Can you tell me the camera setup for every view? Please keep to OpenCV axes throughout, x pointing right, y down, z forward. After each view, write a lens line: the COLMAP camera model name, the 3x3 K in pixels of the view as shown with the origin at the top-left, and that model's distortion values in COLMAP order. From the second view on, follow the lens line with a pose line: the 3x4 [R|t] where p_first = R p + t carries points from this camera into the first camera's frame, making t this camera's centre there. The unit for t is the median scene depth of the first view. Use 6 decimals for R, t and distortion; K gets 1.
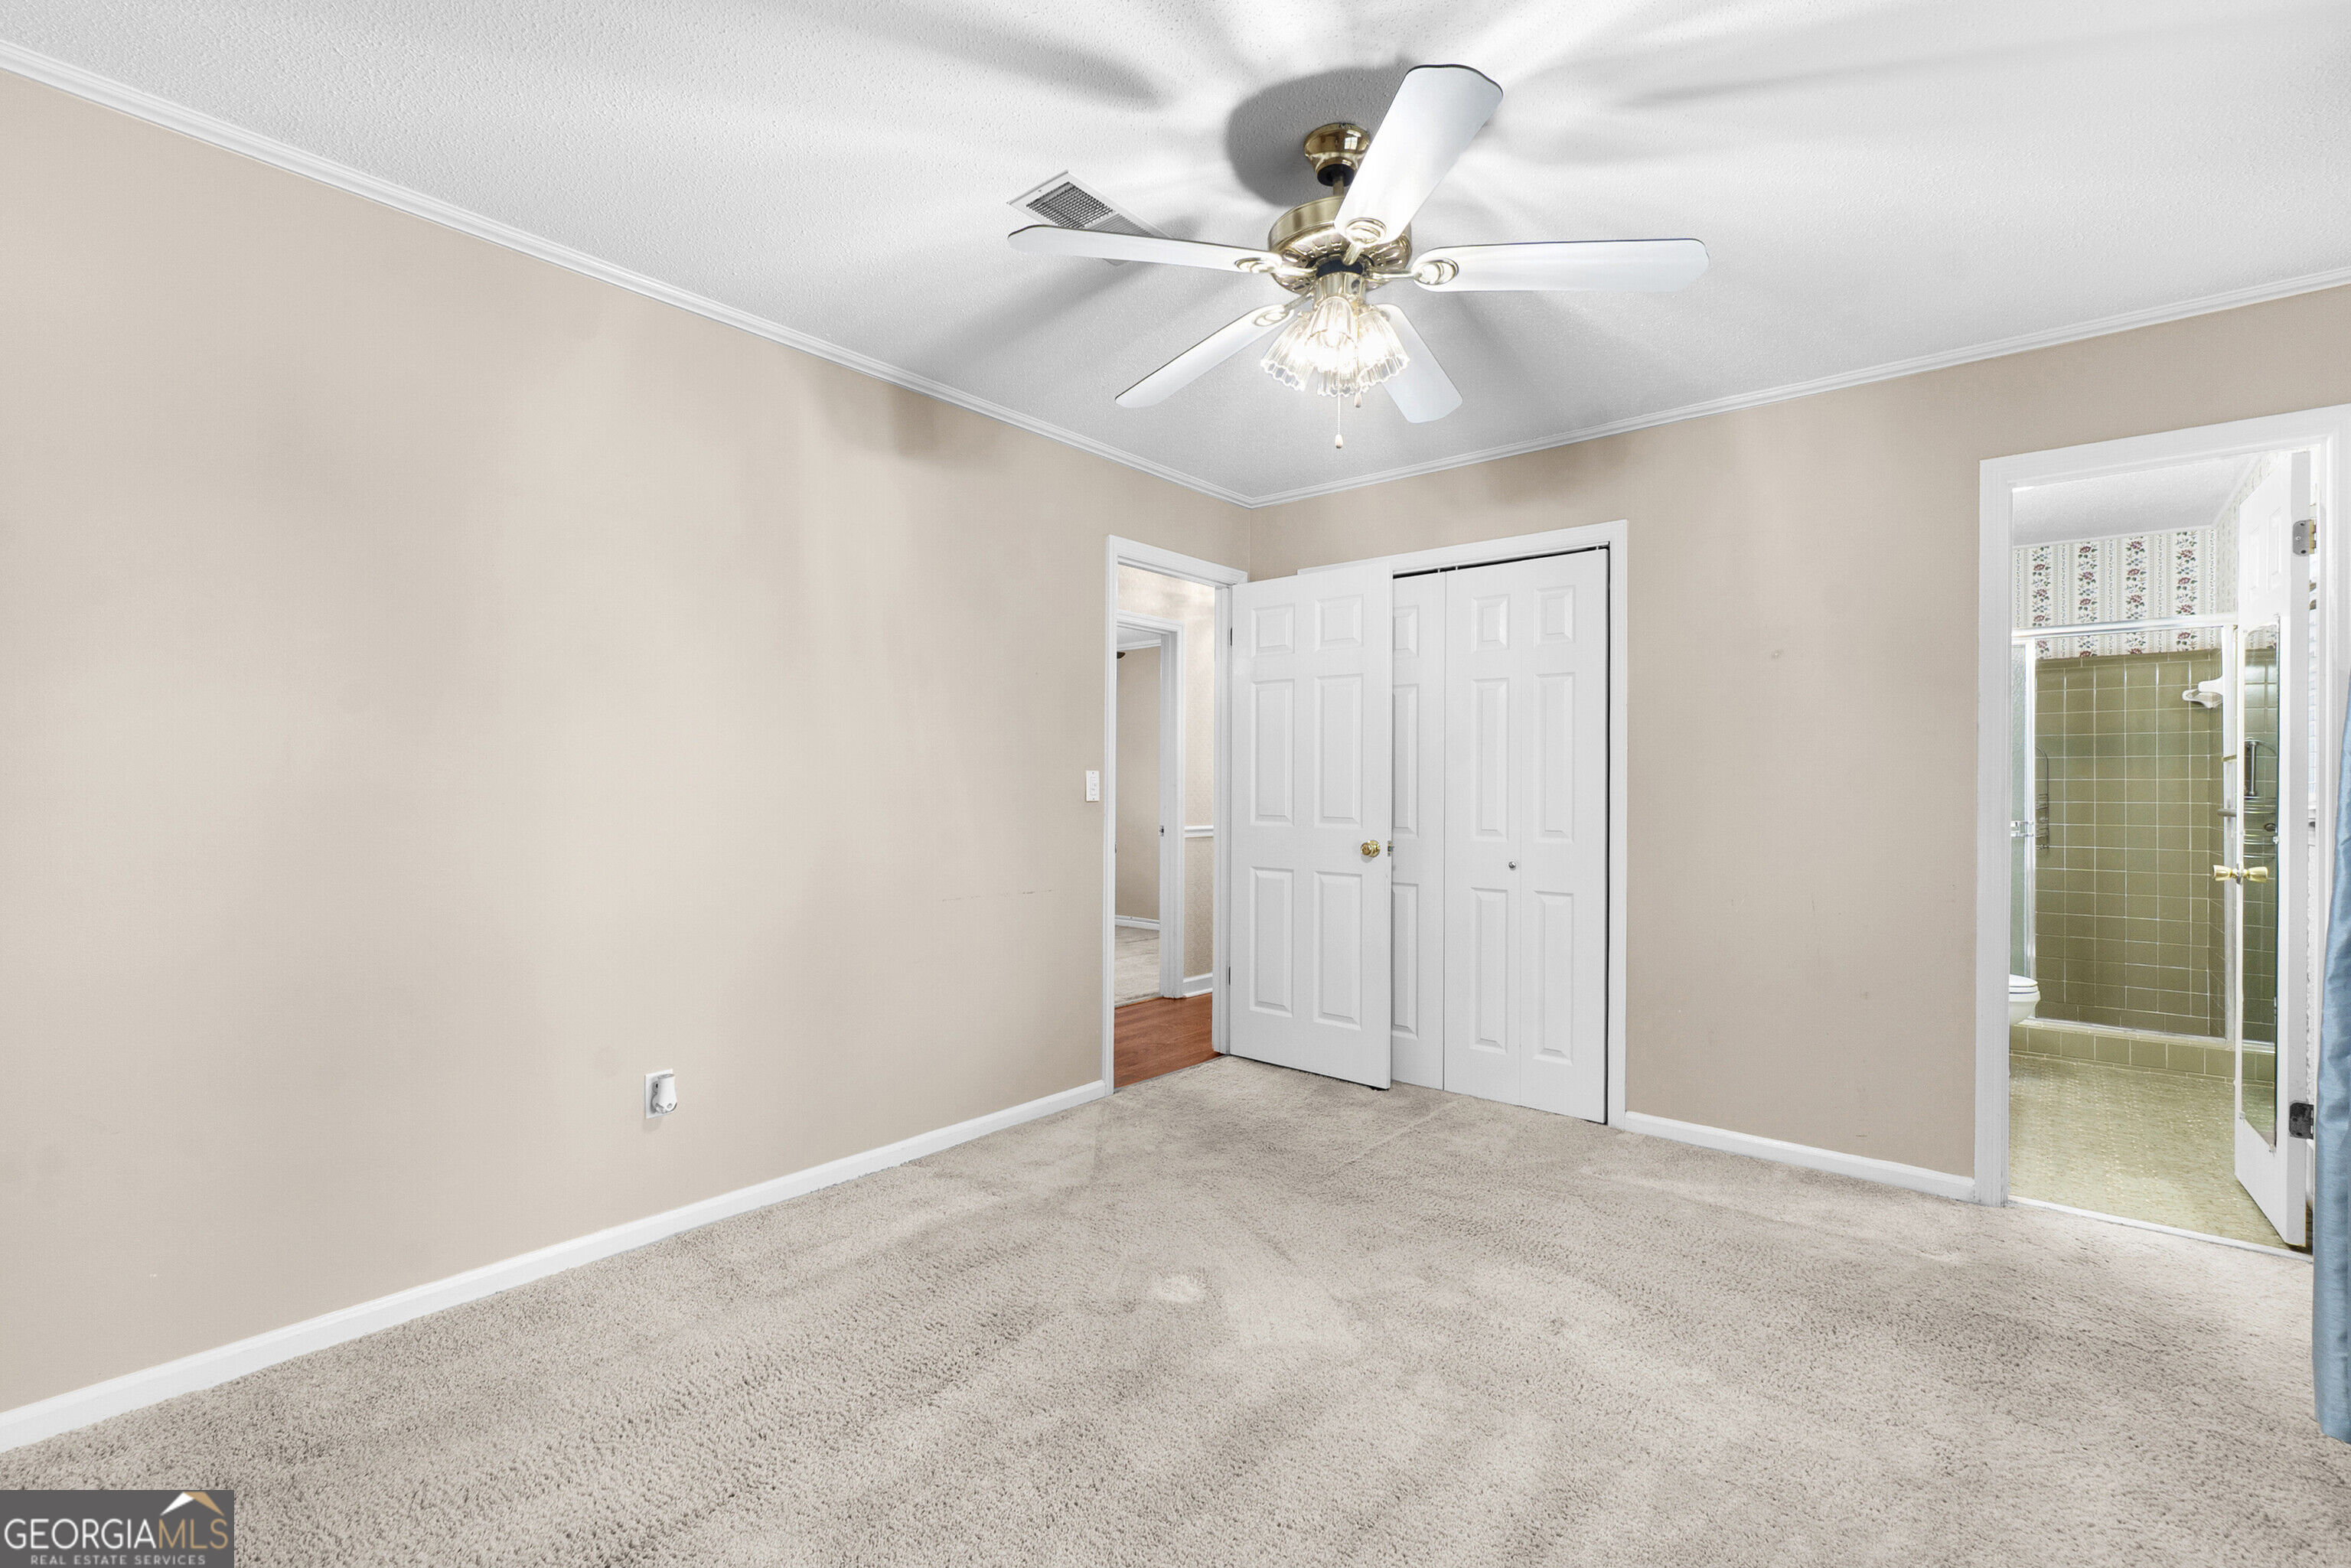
lens RADIAL K [[1022.9, 0, 1162.3], [0, 1022.9, 775.9], [0, 0, 1]] dist [-0.001312, 0.000546]
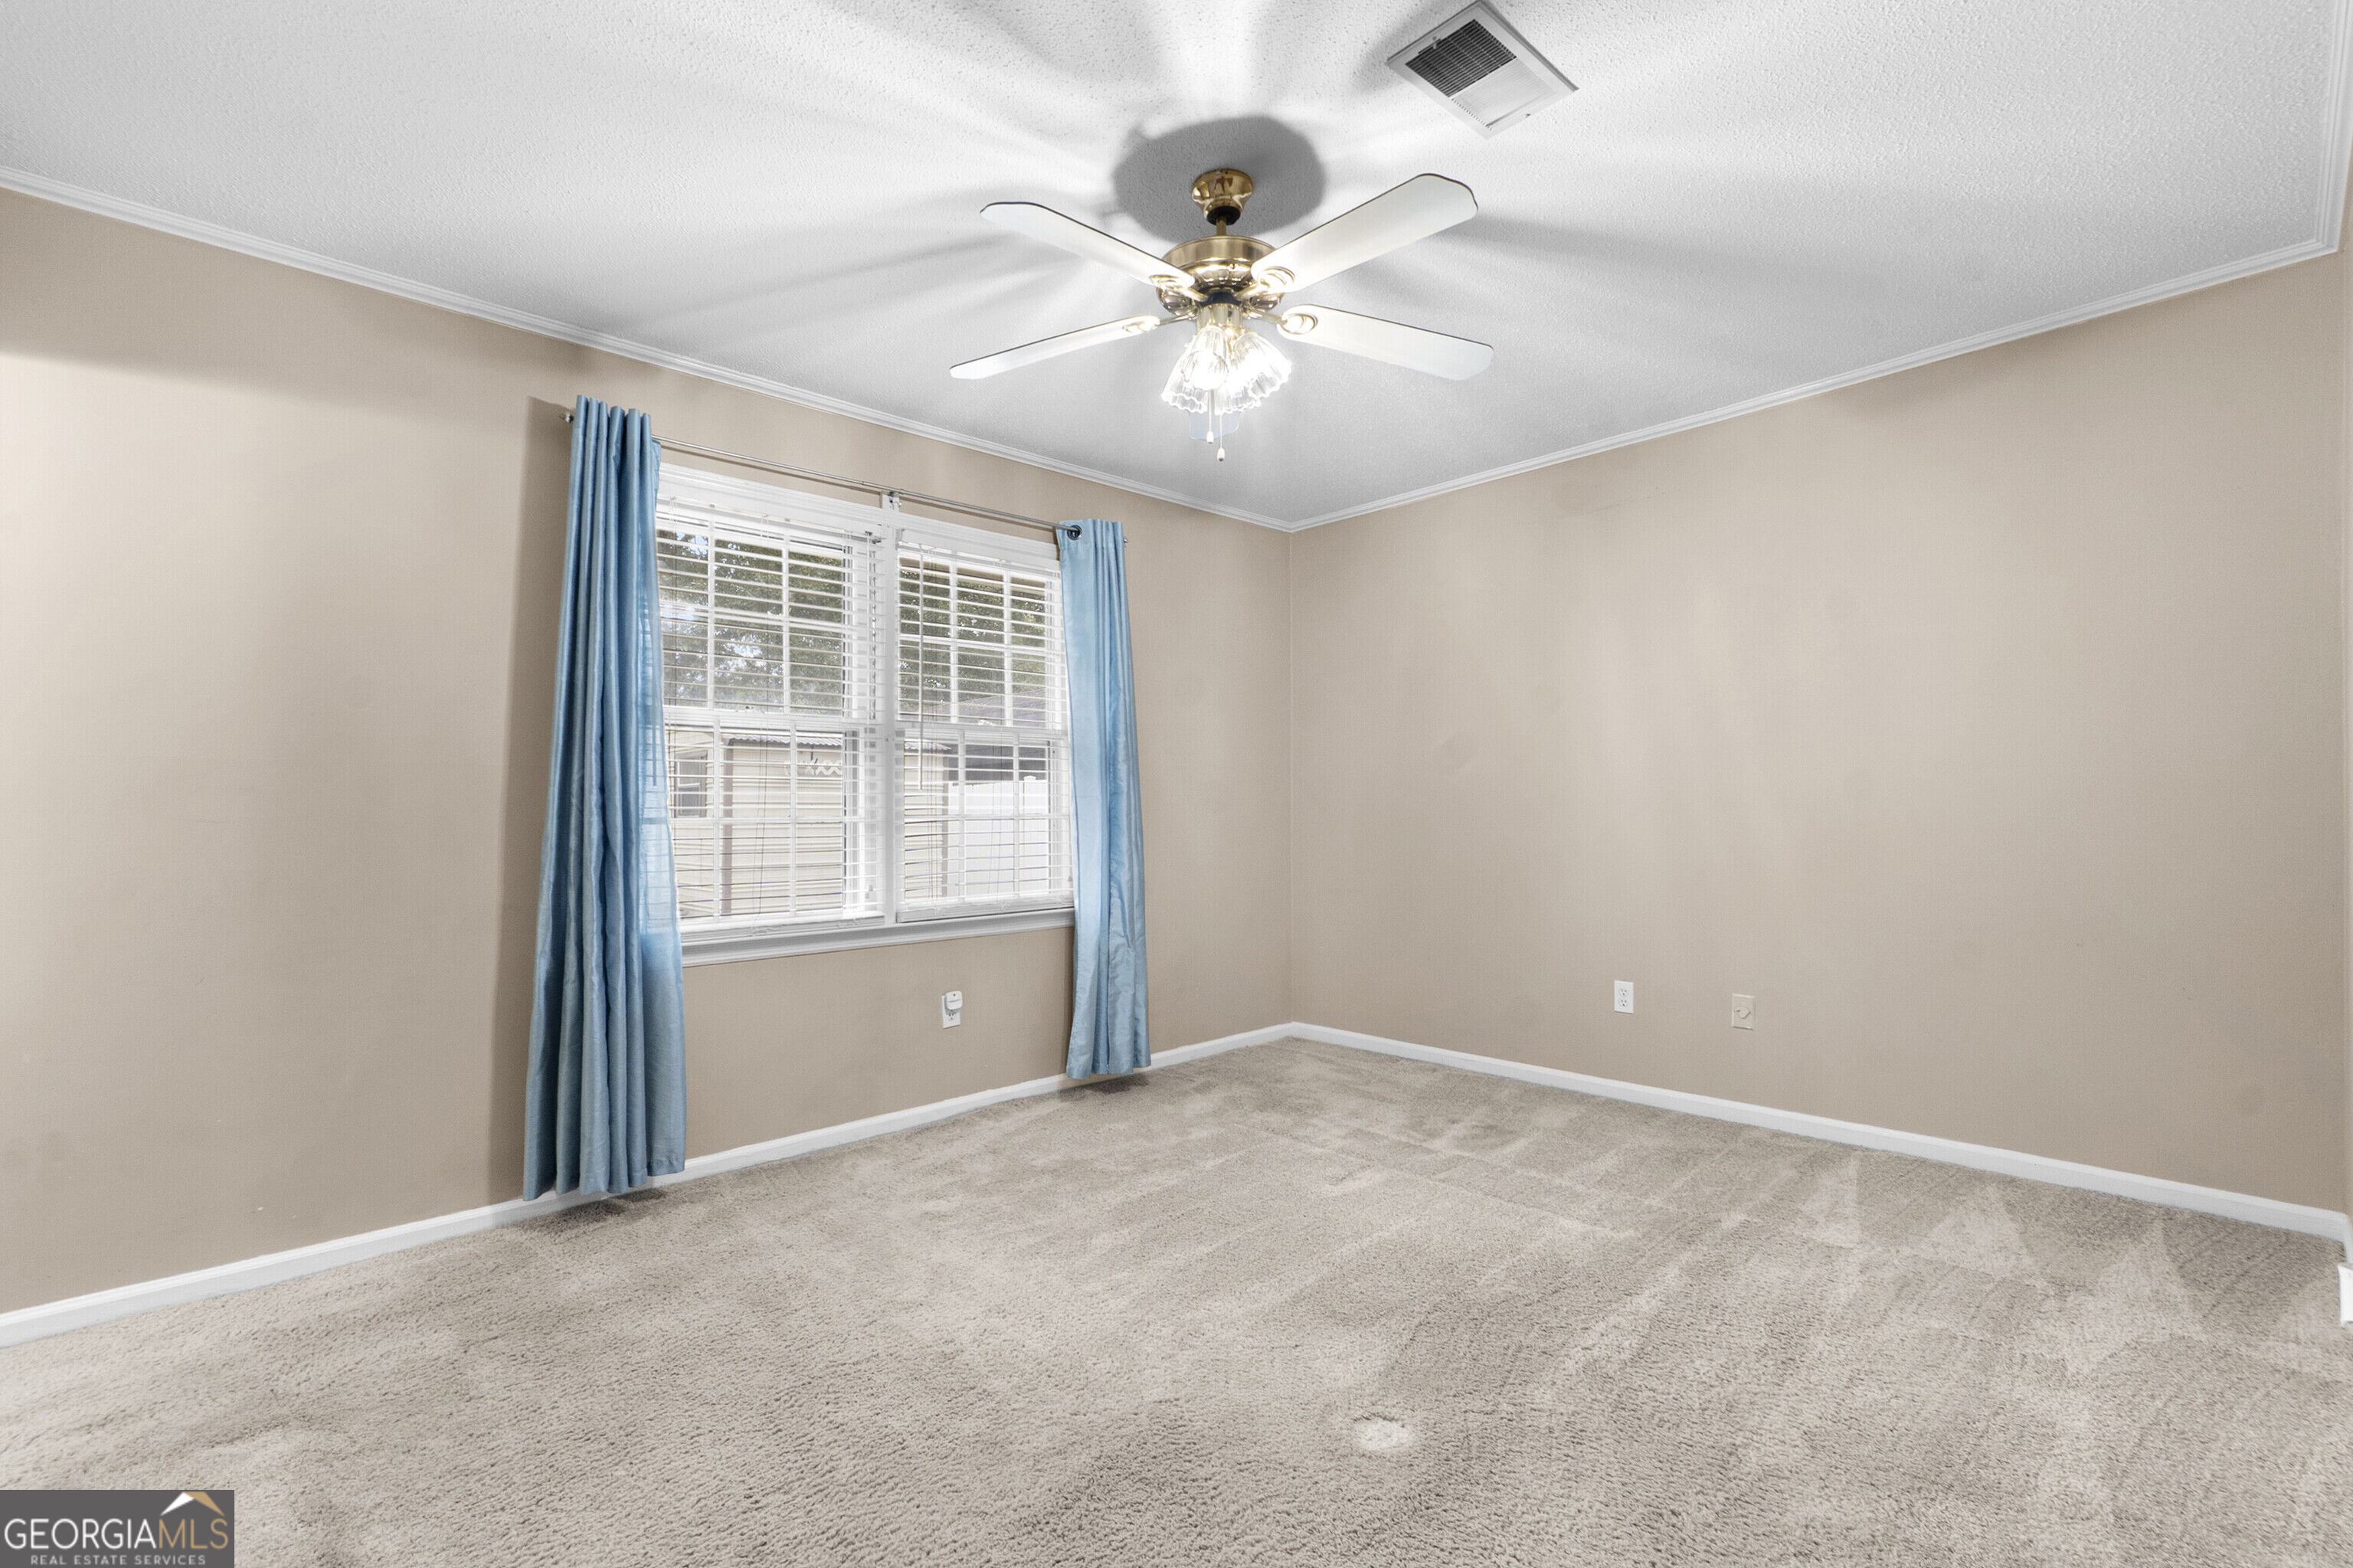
lens RADIAL K [[1021.4, 0, 1169.4], [0, 1021.4, 797.9], [0, 0, 1]] dist [-0.002496, 0.000301]
pose [[-0.991332, 0.008197, 0.131124, 0.048500], [0.004284, 0.999538, -0.030093, 0.051241], [-0.131310, -0.029270, -0.990909, 1.395558]]
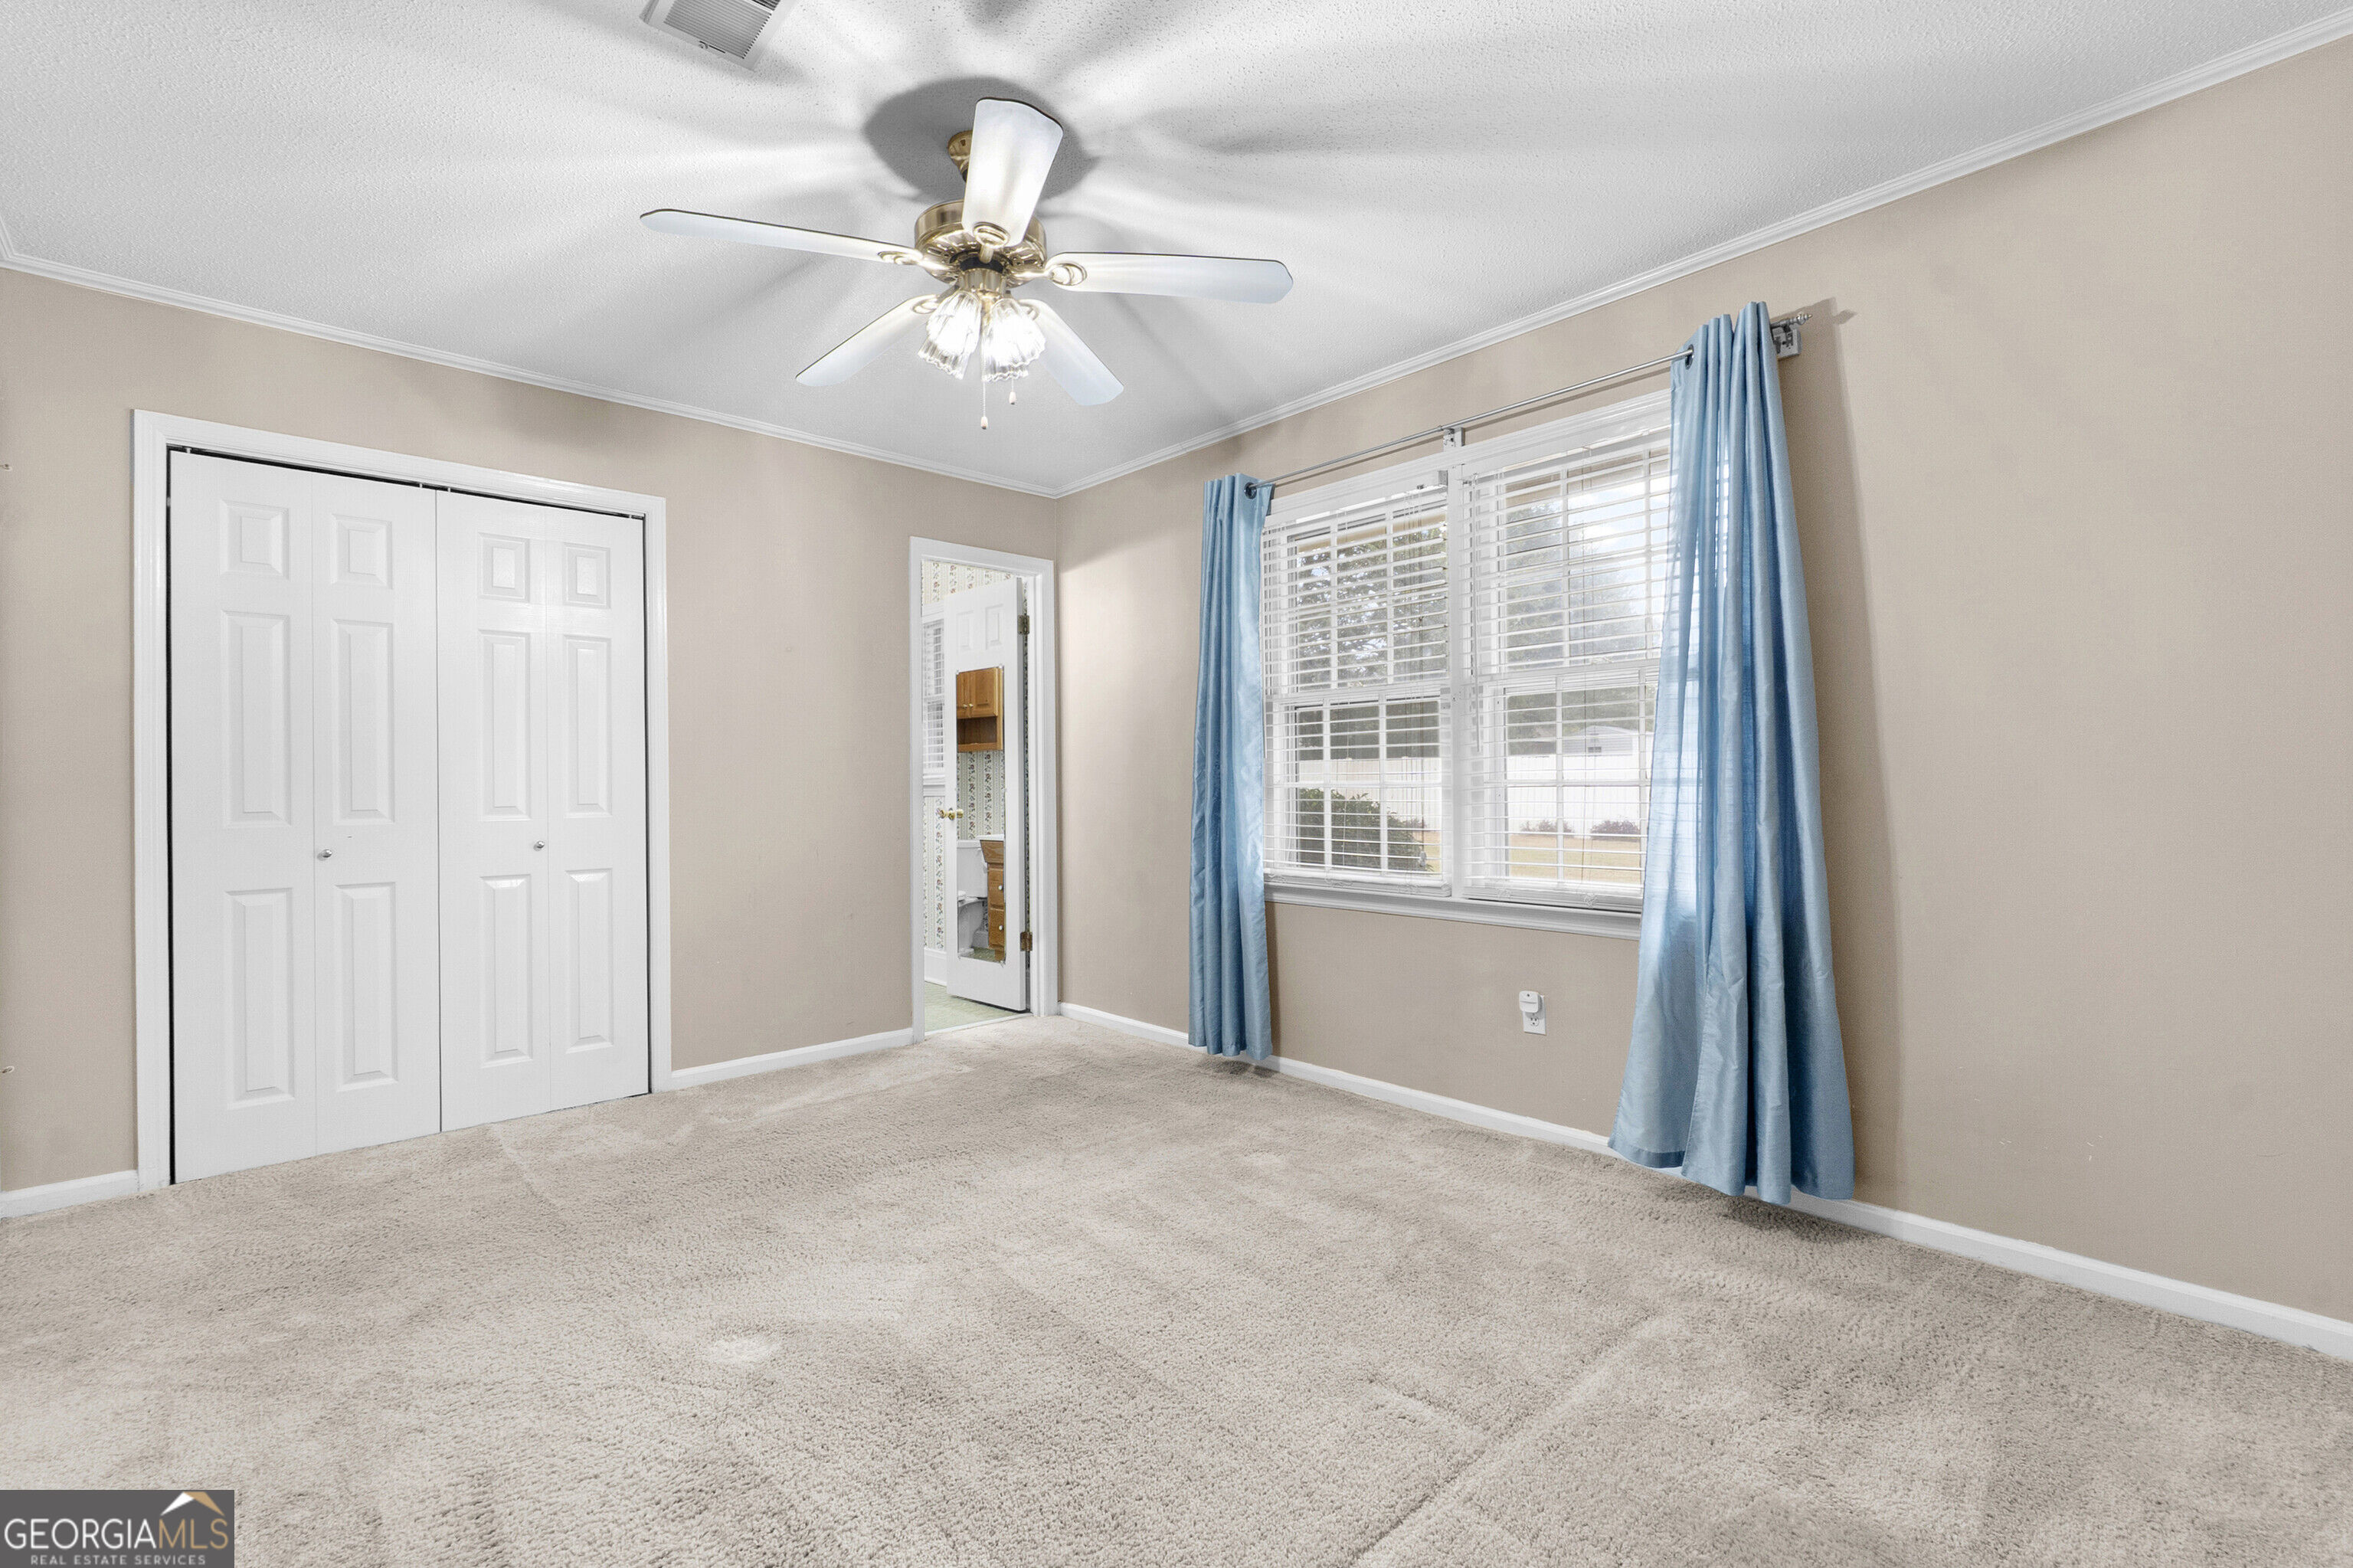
lens RADIAL K [[1022.9, 0, 1151.2], [0, 1022.9, 779.4], [0, 0, 1]] dist [-0.001688, -0.000083]
pose [[0.145253, -0.003875, 0.989387, -0.596275], [-0.005363, 0.999975, 0.004704, 0.029920], [-0.989380, -0.005989, 0.145229, 0.445176]]
